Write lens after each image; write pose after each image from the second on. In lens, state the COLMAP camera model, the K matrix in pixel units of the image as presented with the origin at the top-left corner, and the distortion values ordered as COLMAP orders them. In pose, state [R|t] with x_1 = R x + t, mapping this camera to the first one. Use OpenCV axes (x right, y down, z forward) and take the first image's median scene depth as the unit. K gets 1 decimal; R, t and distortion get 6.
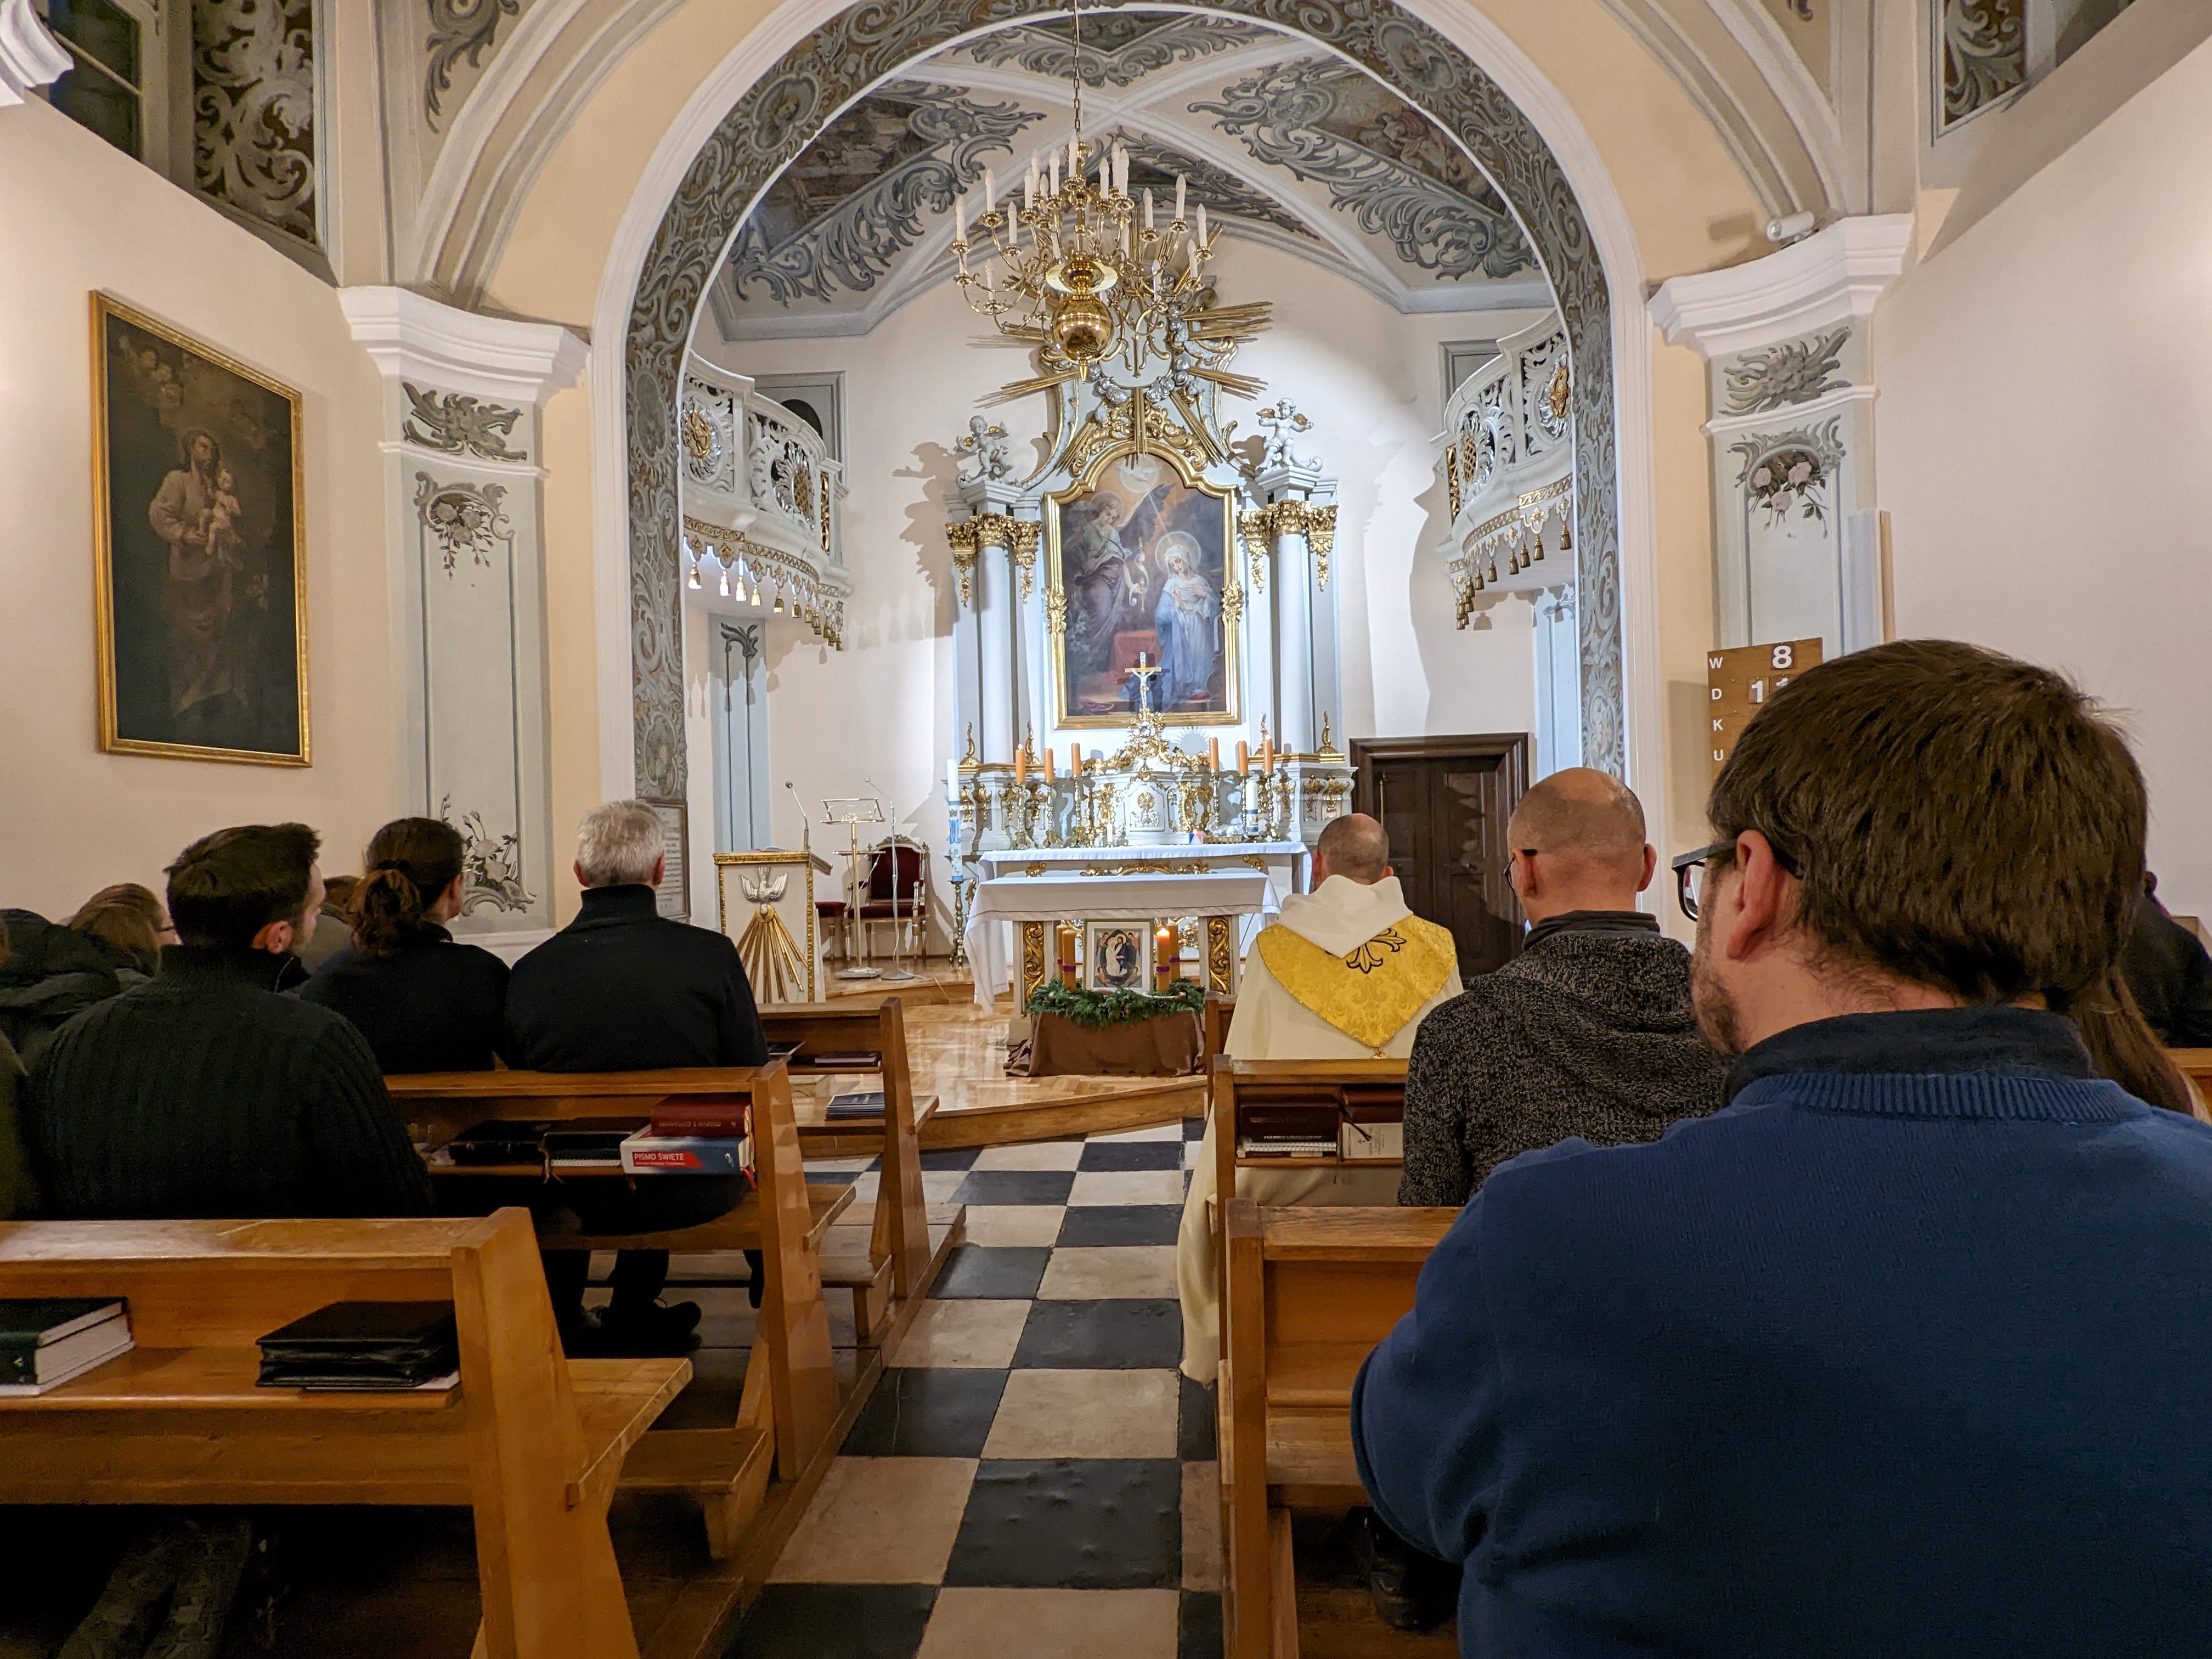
lens RADIAL K [[1032.3, 0, 1109.5], [0, 1032.3, 846.8], [0, 0, 1]] dist [0.005702, 0.001820]
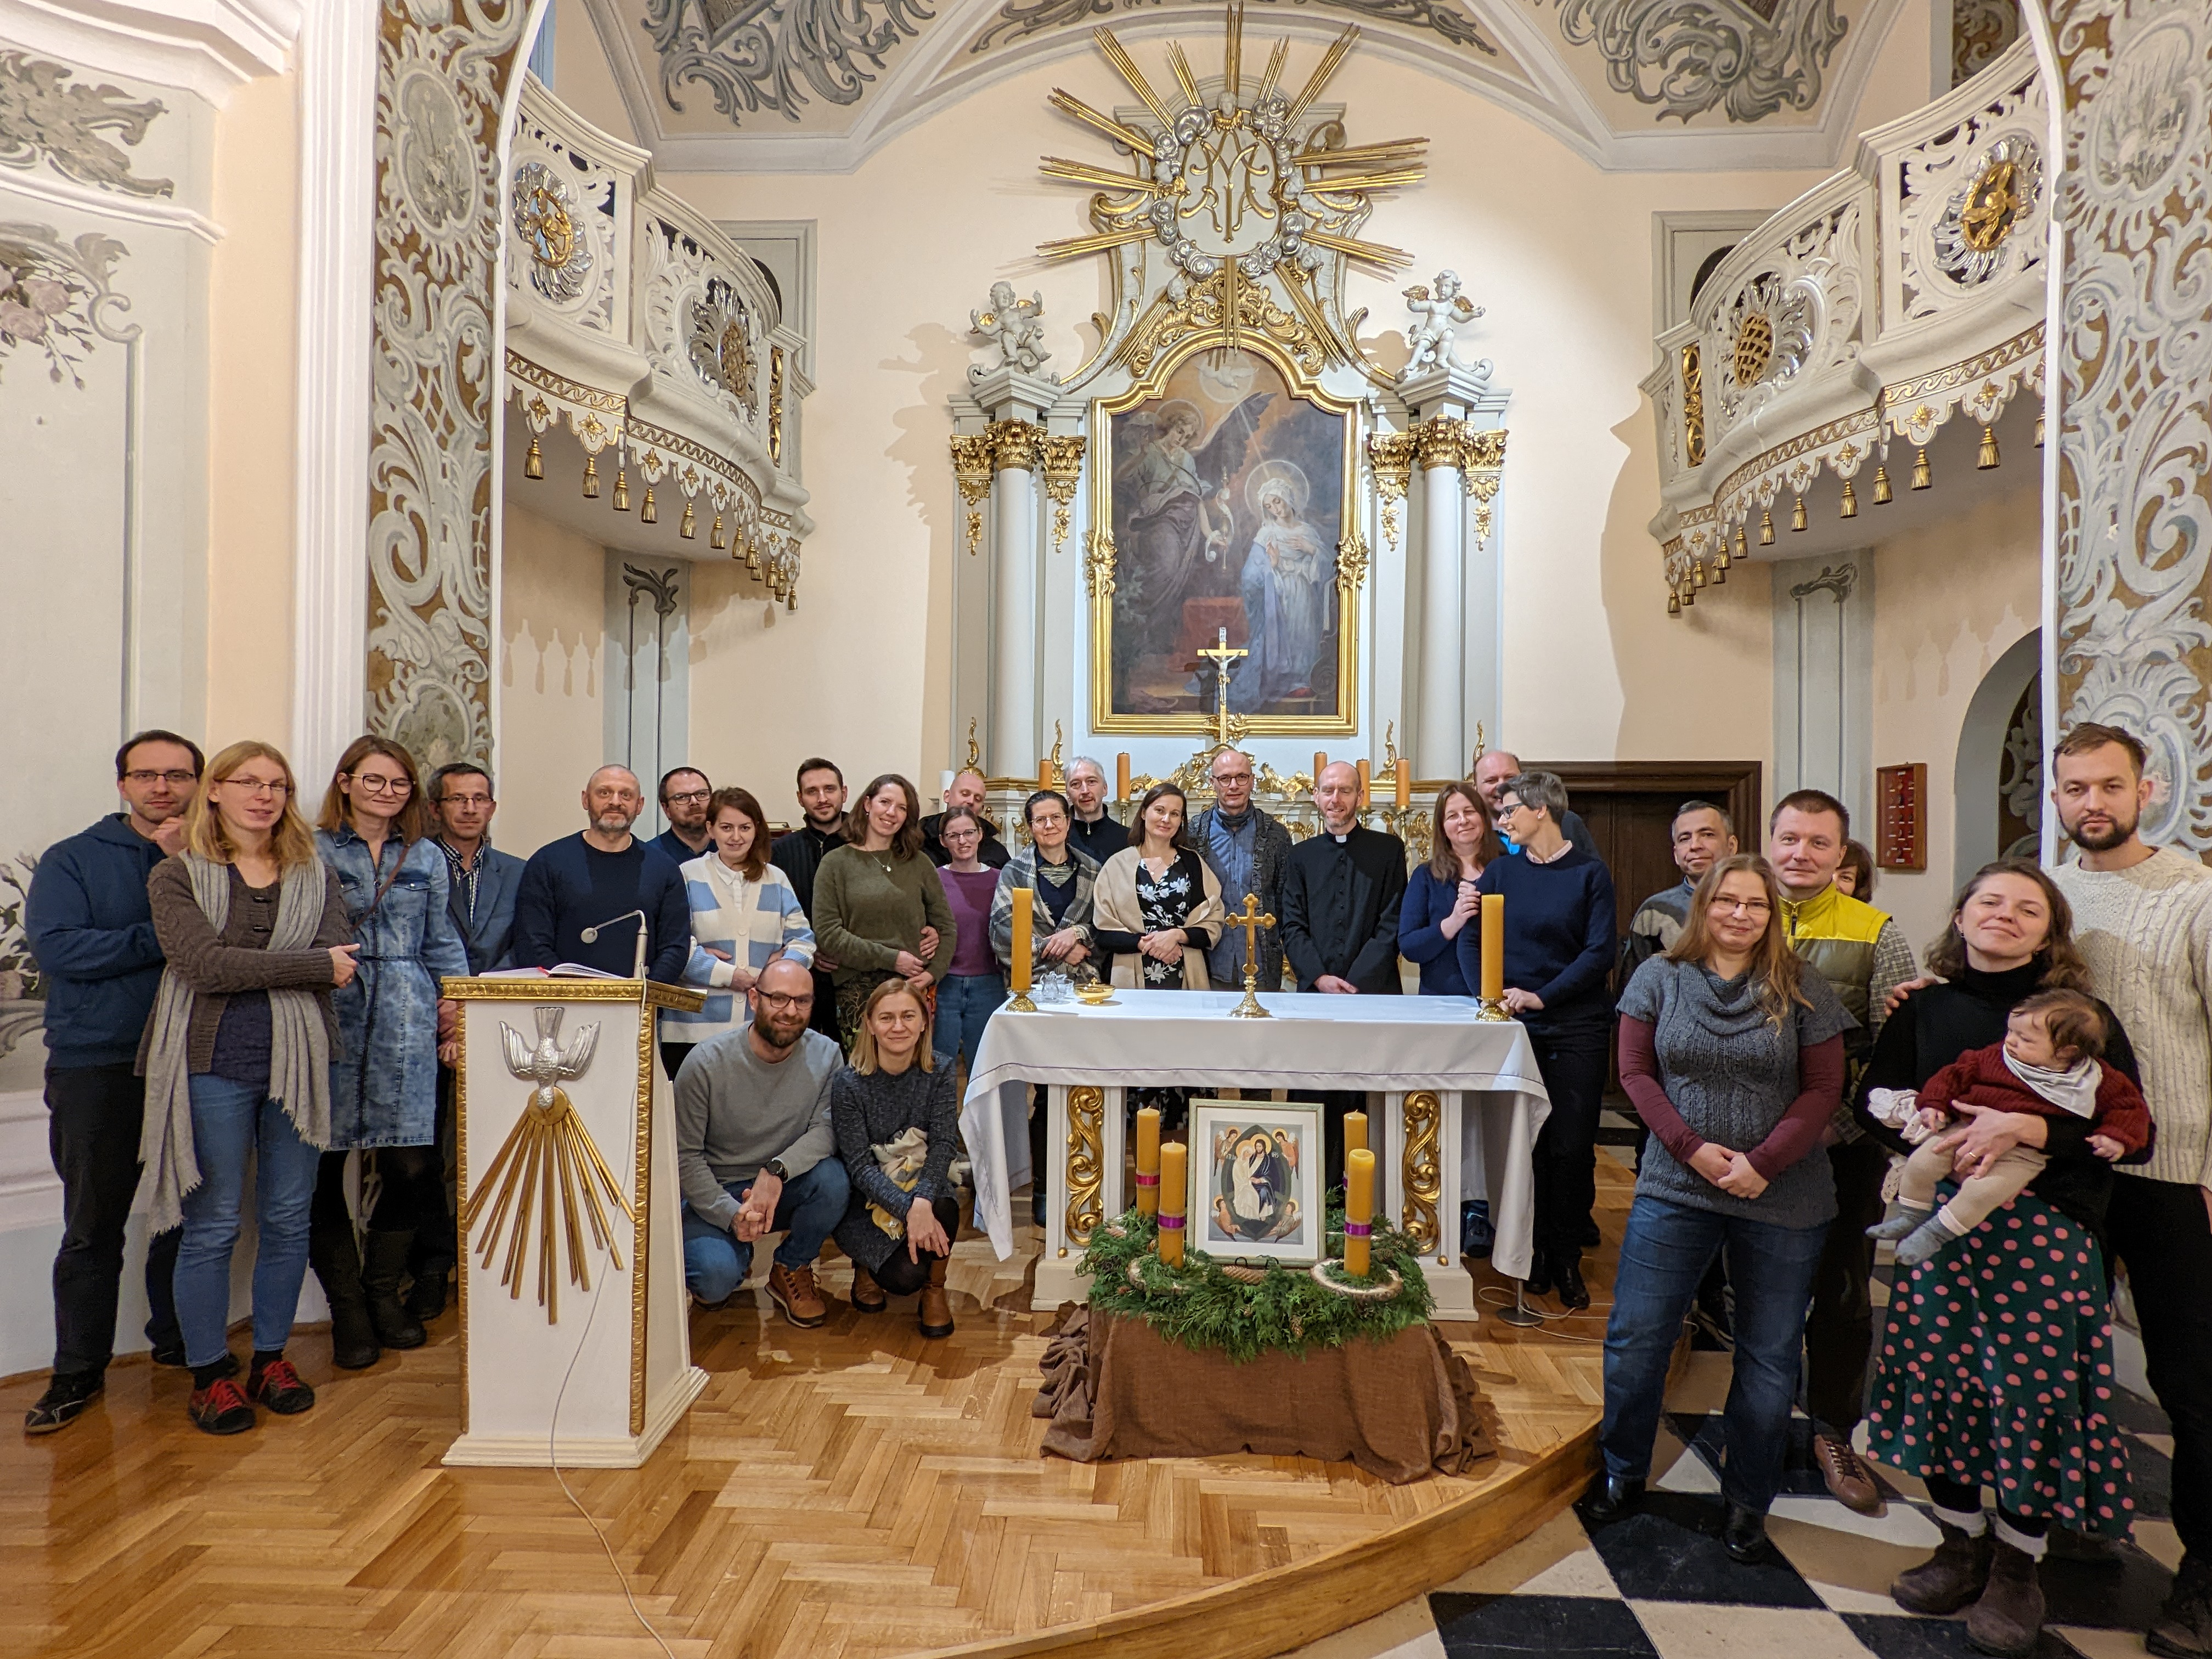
lens RADIAL K [[1032.3, 0, 1115.2], [0, 1032.3, 819.1], [0, 0, 1]] dist [0.005702, 0.001820]
pose [[0.999175, 0.036057, 0.018682, -0.050844], [-0.035570, 0.999035, -0.025780, -0.037917], [-0.019593, 0.025094, 0.999493, 0.306633]]
